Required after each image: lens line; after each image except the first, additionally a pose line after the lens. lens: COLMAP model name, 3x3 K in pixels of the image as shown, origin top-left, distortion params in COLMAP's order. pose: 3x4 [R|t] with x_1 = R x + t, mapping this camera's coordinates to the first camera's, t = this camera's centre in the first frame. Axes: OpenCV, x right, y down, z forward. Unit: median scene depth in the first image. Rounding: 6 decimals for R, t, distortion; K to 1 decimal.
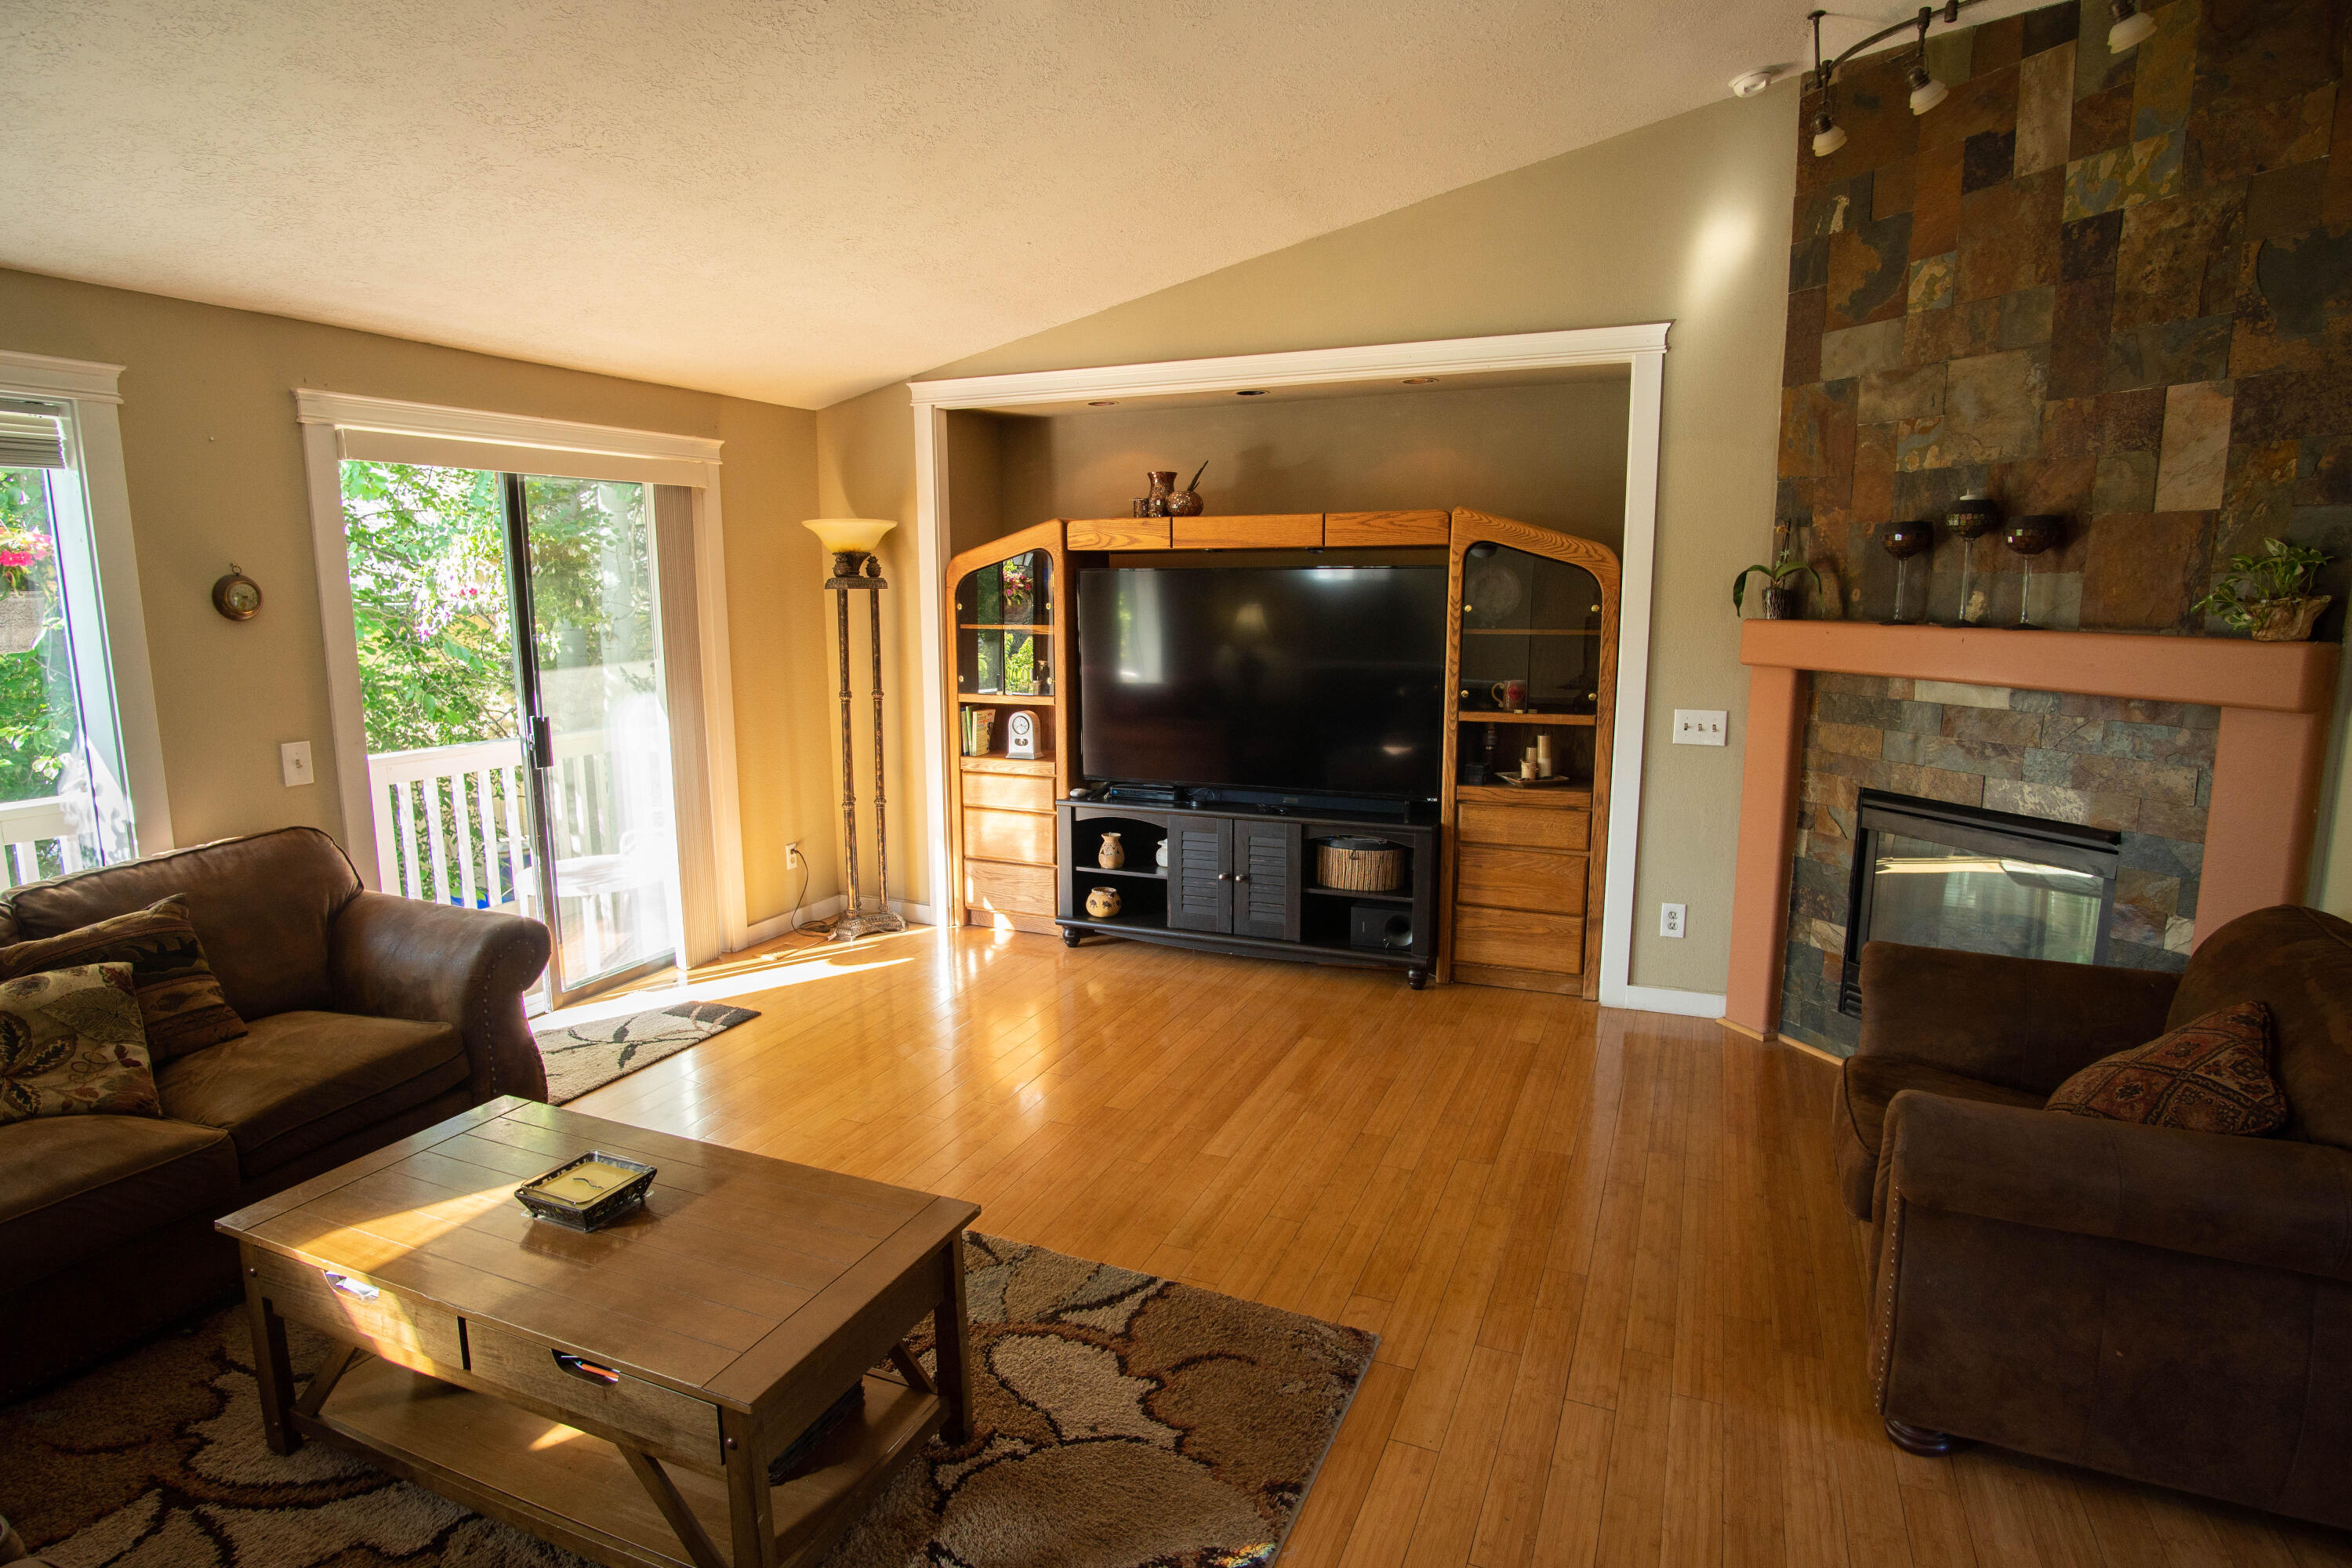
lens RADIAL K [[1265.4, 0, 1161.6], [0, 1265.4, 775.0], [0, 0, 1]] dist [-0.014414, 0.001389]
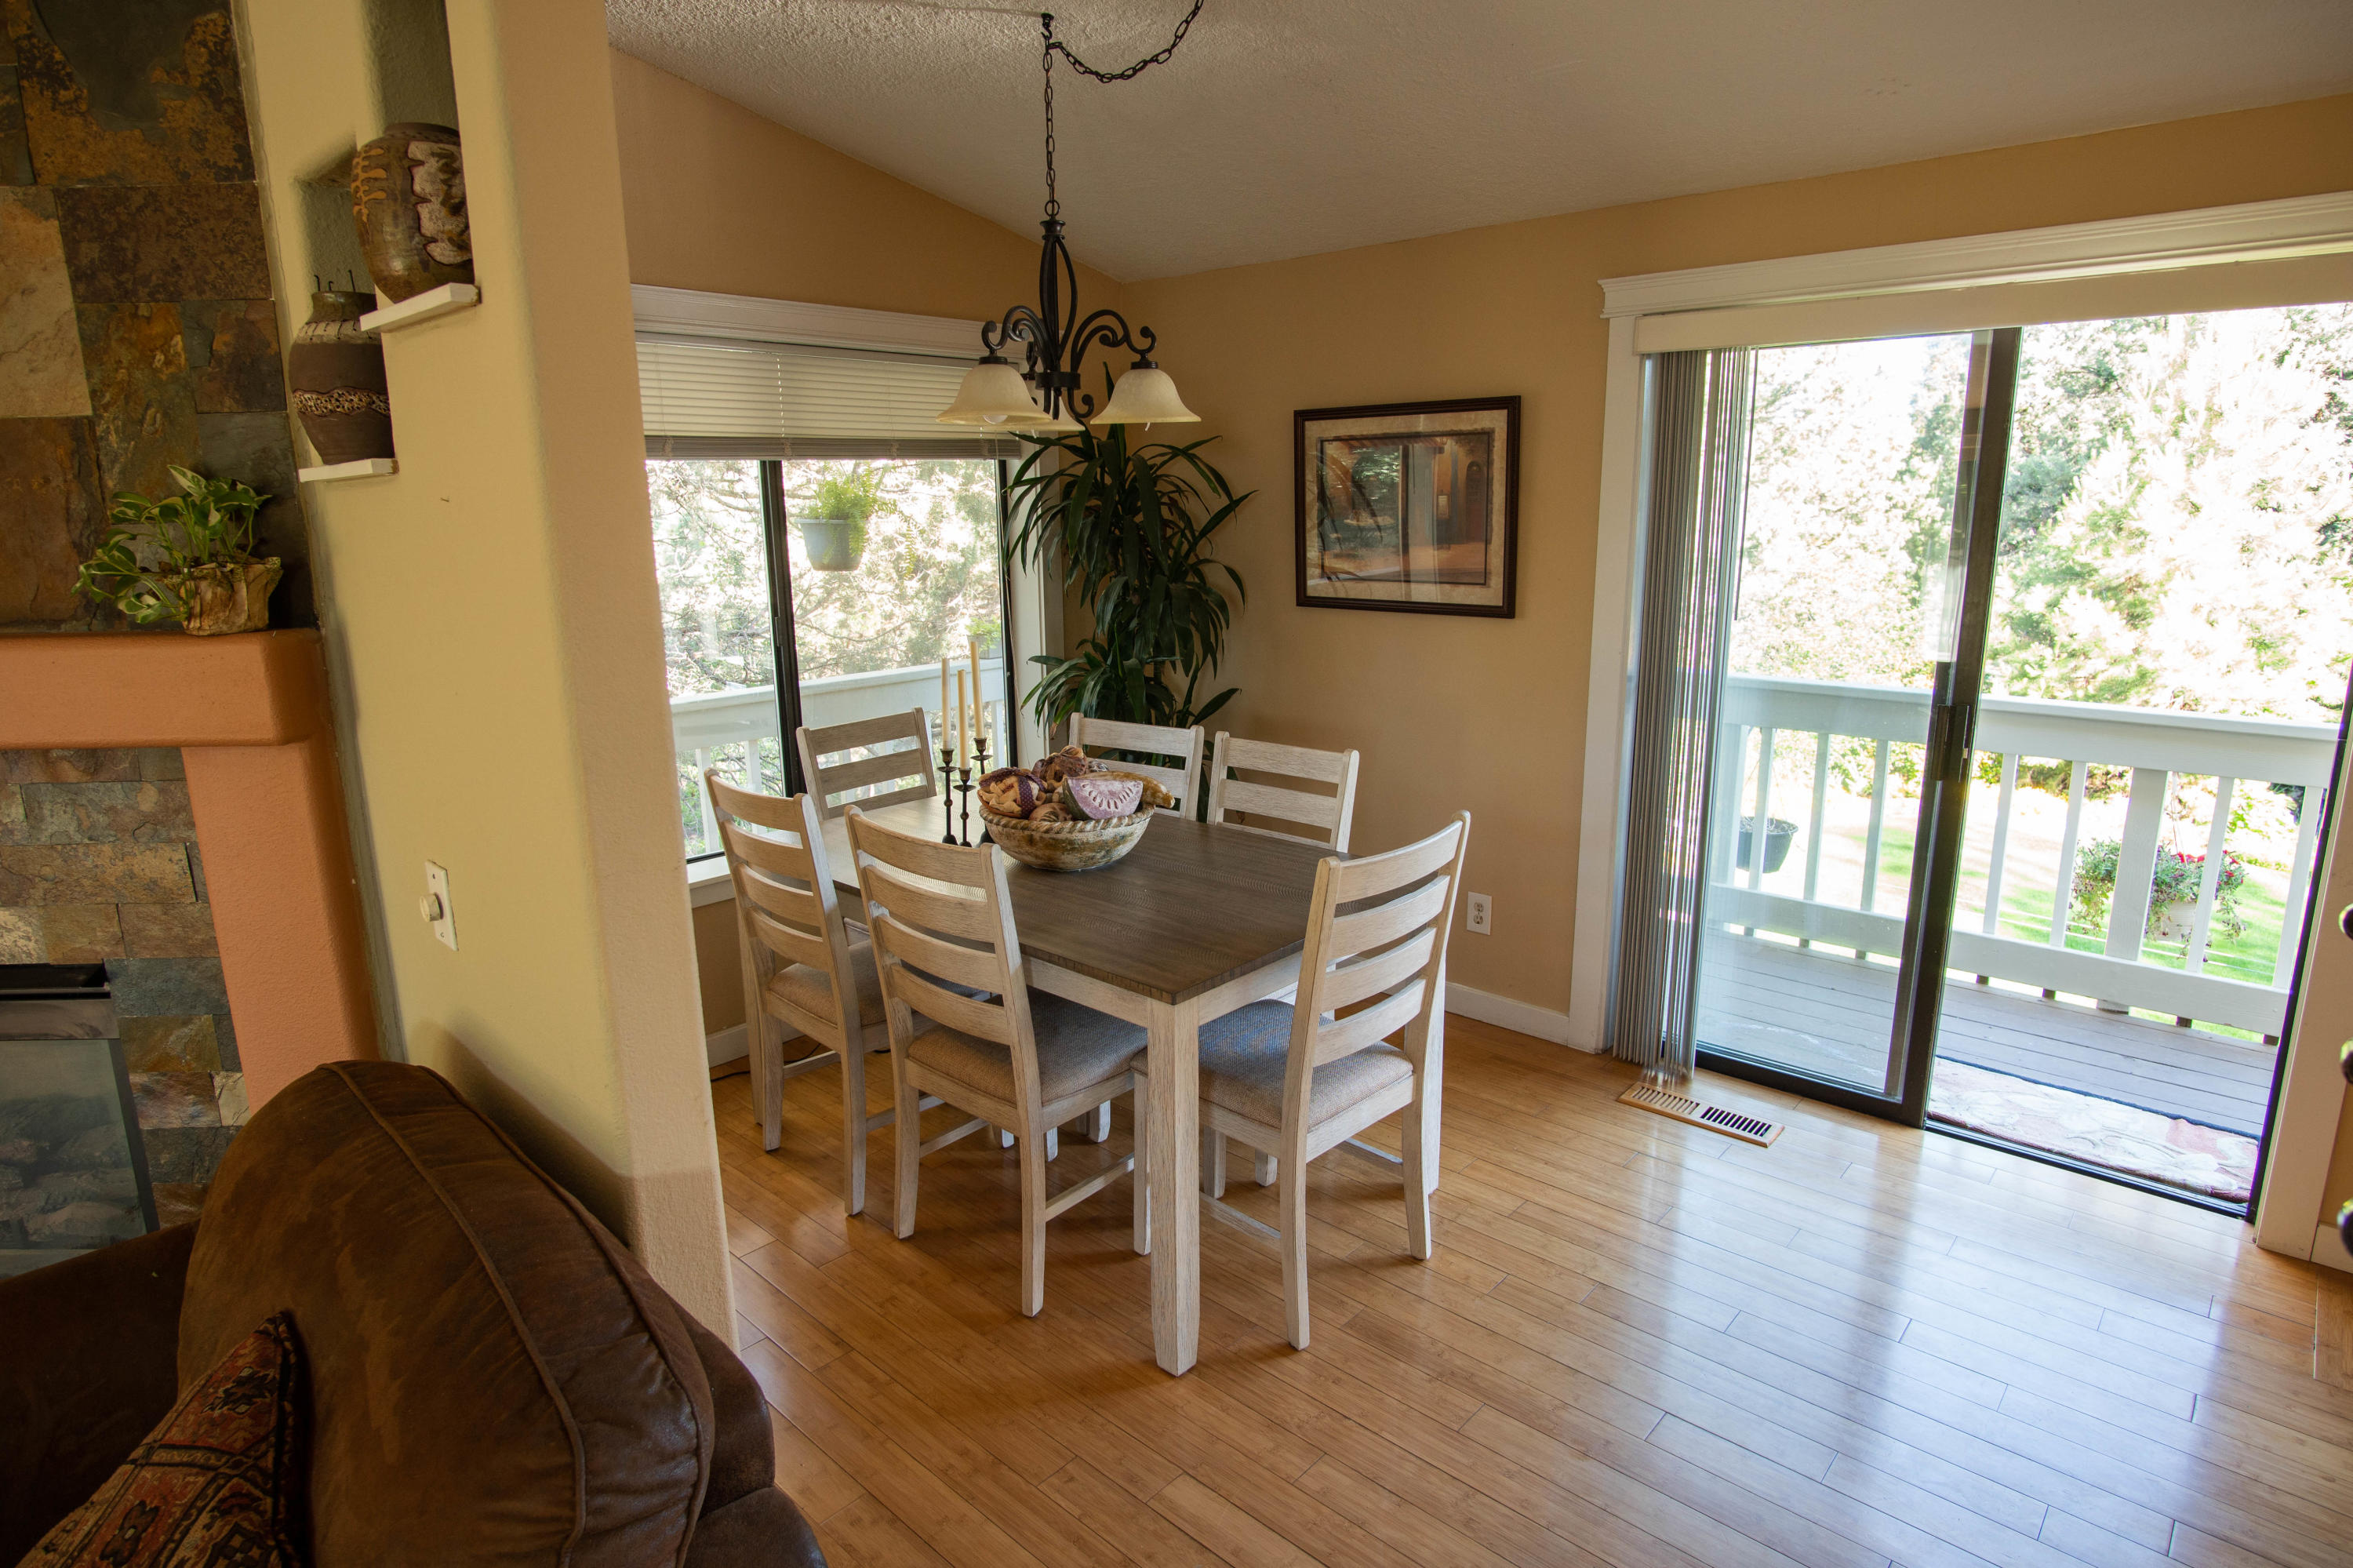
lens RADIAL K [[1266.0, 0, 1167.5], [0, 1266.0, 782.6], [0, 0, 1]] dist [-0.014414, 0.001389]
pose [[0.332277, -0.202939, 0.921091, 0.442153], [0.161493, 0.974398, 0.156426, -0.055074], [-0.929254, 0.096773, 0.356543, 0.340328]]
